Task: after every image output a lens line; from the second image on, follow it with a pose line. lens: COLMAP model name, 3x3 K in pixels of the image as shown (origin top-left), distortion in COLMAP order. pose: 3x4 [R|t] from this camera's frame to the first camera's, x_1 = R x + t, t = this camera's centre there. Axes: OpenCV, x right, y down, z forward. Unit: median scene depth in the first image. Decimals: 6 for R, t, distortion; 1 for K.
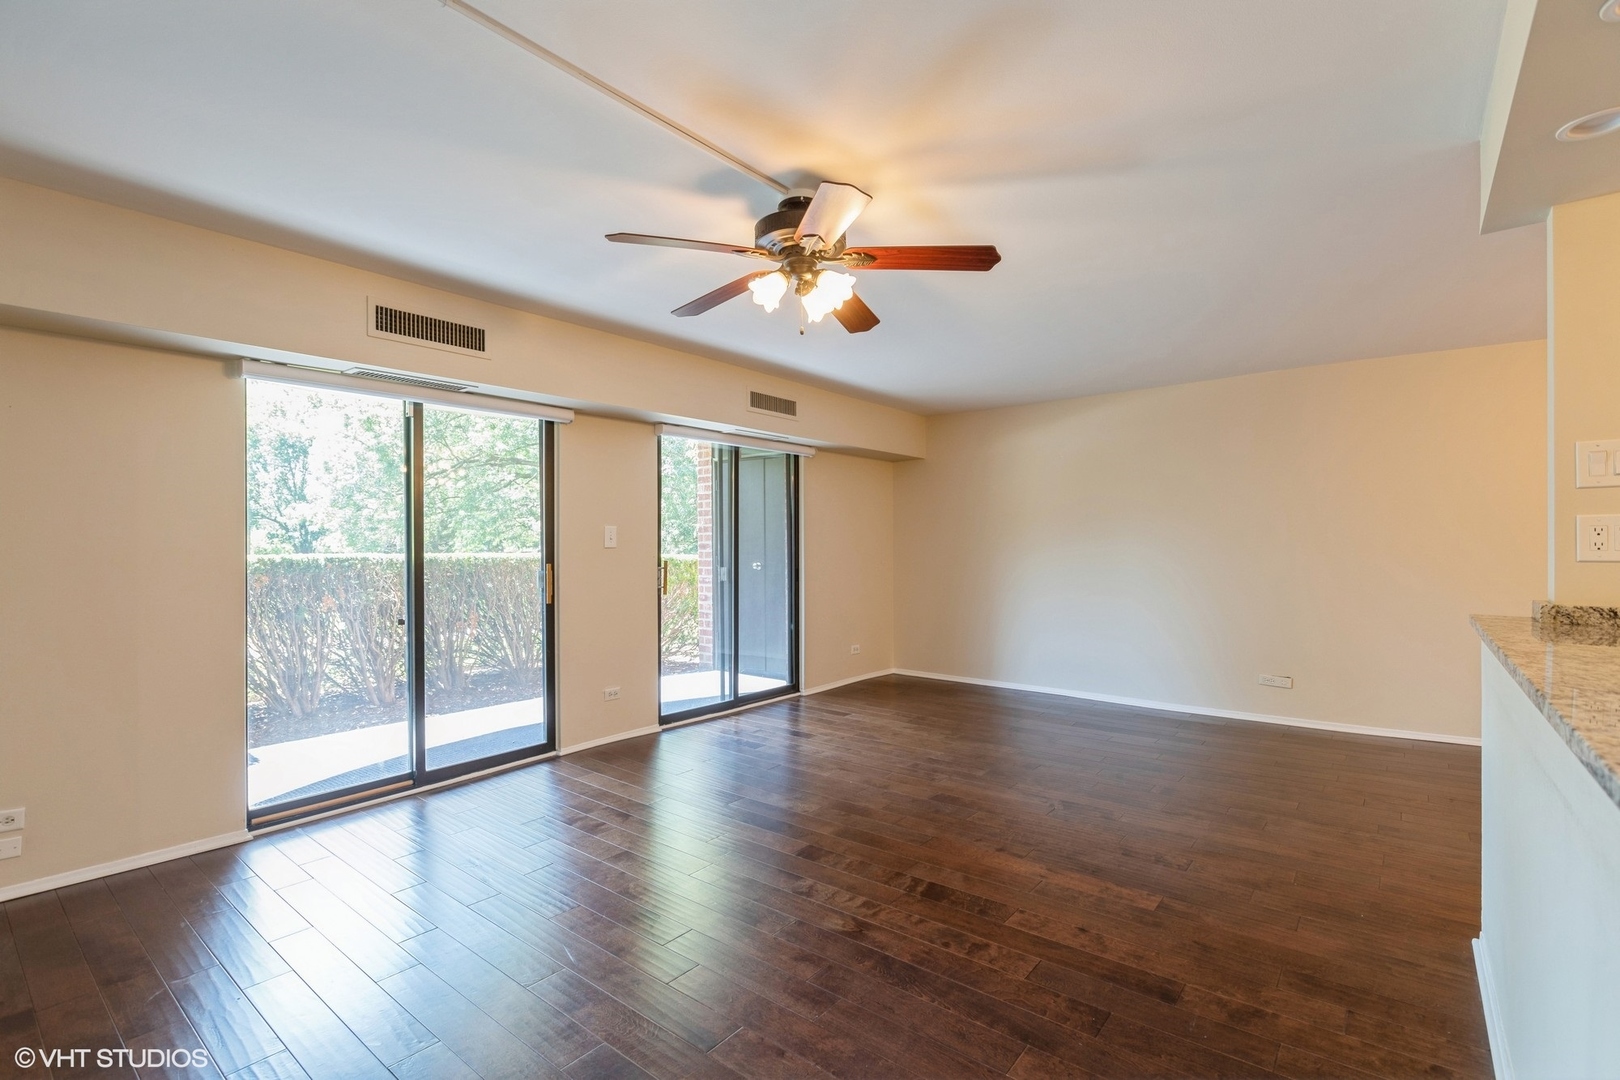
lens RADIAL K [[751.0, 0, 819.1], [0, 751.0, 539.4], [0, 0, 1]] dist [0.006074, -0.000080]
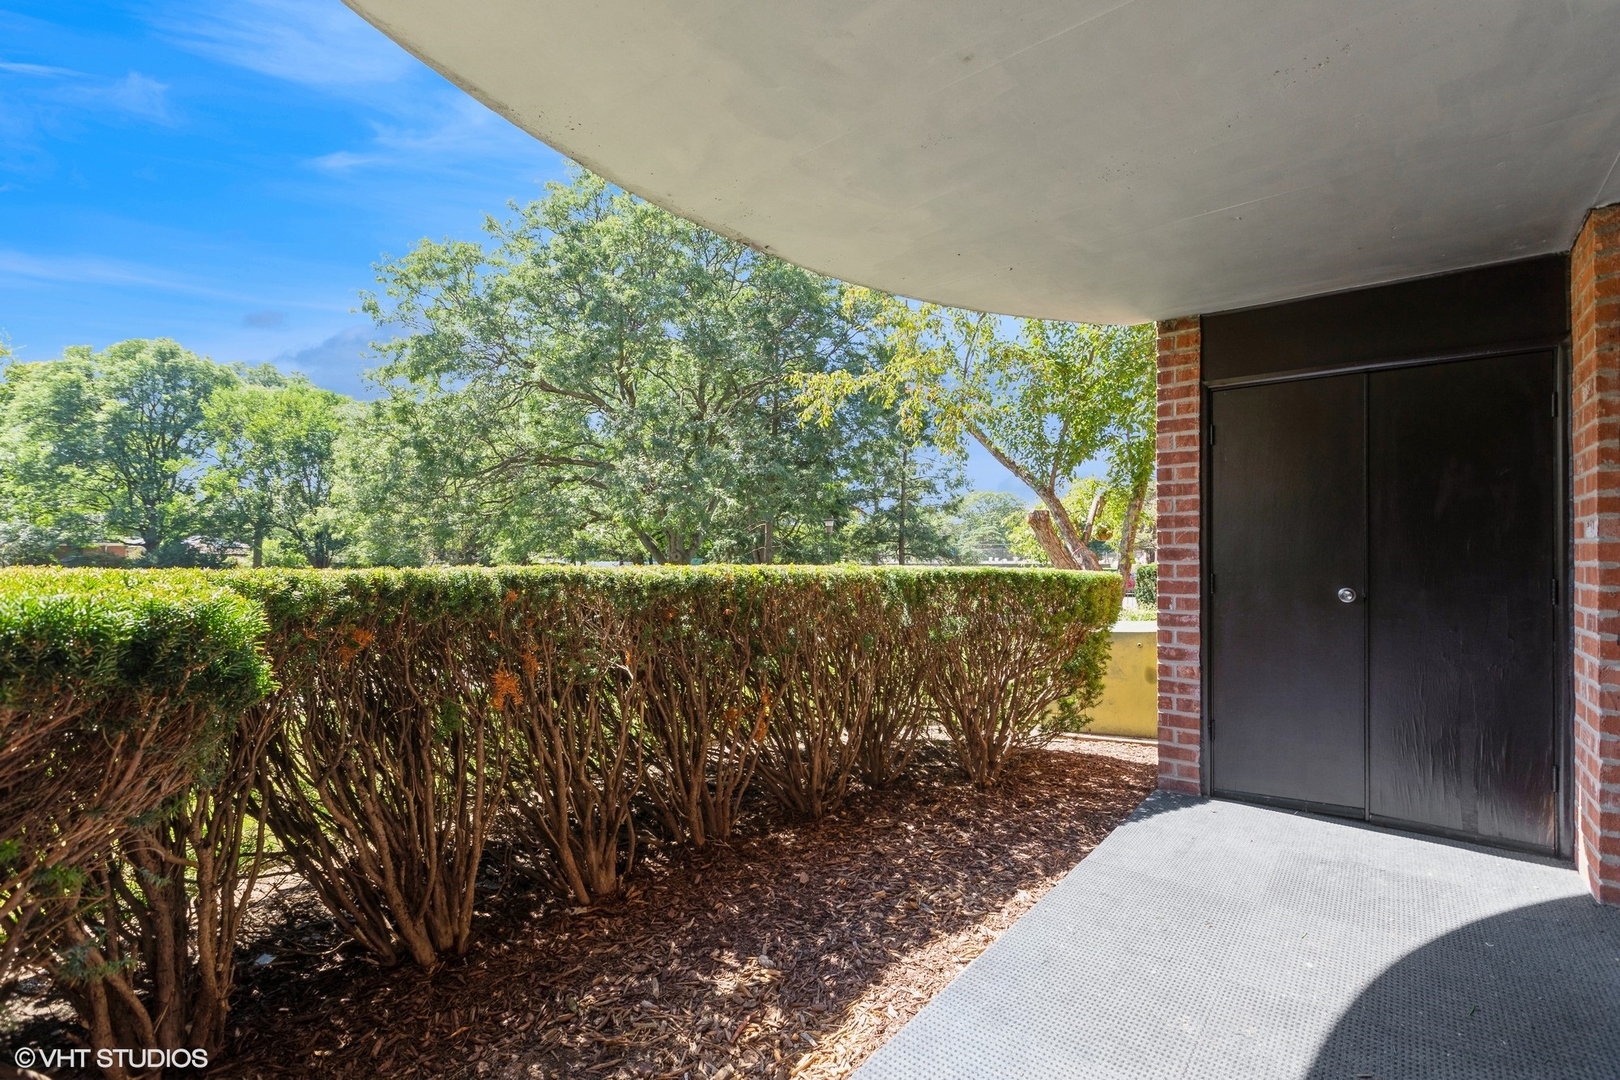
lens RADIAL K [[719.7, 0, 813.6], [0, 719.7, 546.5], [0, 0, 1]] dist [-0.008673, 0.002124]
pose [[0.999903, 0.004139, 0.013299, -0.139475], [-0.004013, 0.999947, -0.009510, 0.003279], [-0.013338, 0.009456, 0.999866, 0.173744]]
